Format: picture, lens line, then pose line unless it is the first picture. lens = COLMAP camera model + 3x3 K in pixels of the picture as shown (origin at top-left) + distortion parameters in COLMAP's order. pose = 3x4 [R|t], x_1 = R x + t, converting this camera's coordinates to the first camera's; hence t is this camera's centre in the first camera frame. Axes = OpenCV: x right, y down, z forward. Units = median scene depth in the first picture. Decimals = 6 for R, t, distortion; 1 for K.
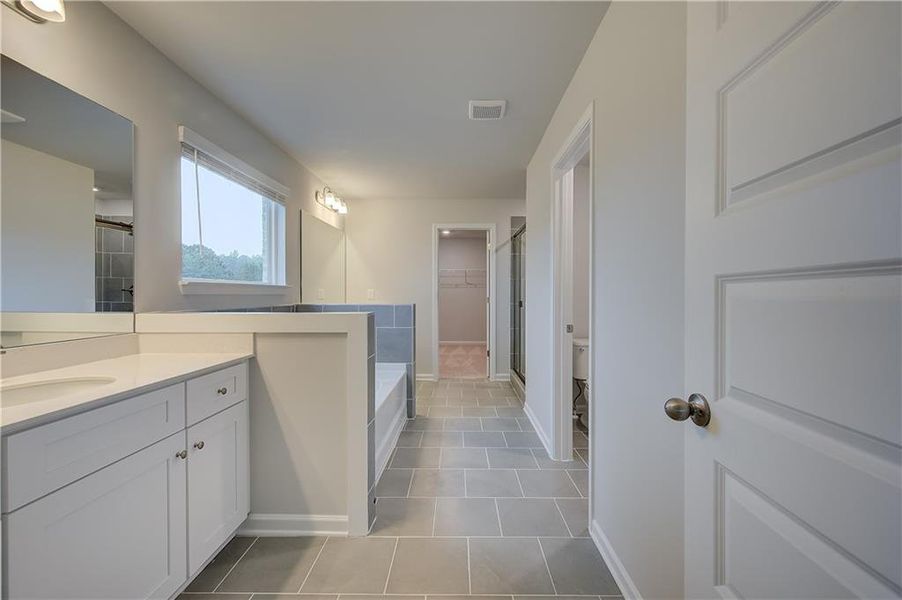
lens RADIAL K [[364.0, 0, 454.1], [0, 364.0, 295.5], [0, 0, 1]] dist [0.003700, 0.000287]
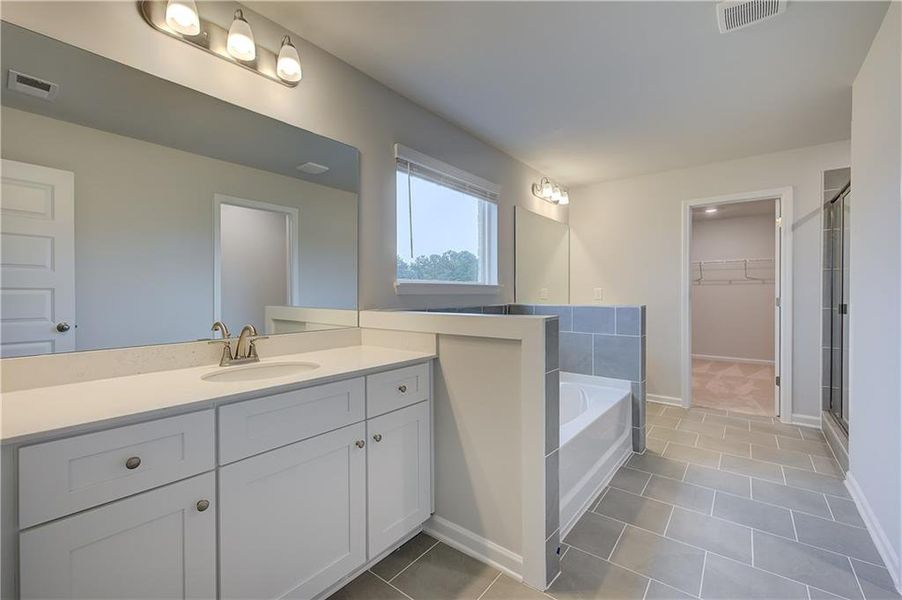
lens RADIAL K [[379.9, 0, 451.3], [0, 379.9, 296.1], [0, 0, 1]] dist [0.000991, 0.000172]
pose [[0.796145, 0.001899, -0.605103, 0.057815], [0.000123, 0.999995, 0.003300, -0.001132], [0.605106, -0.002702, 0.796141, 0.110427]]
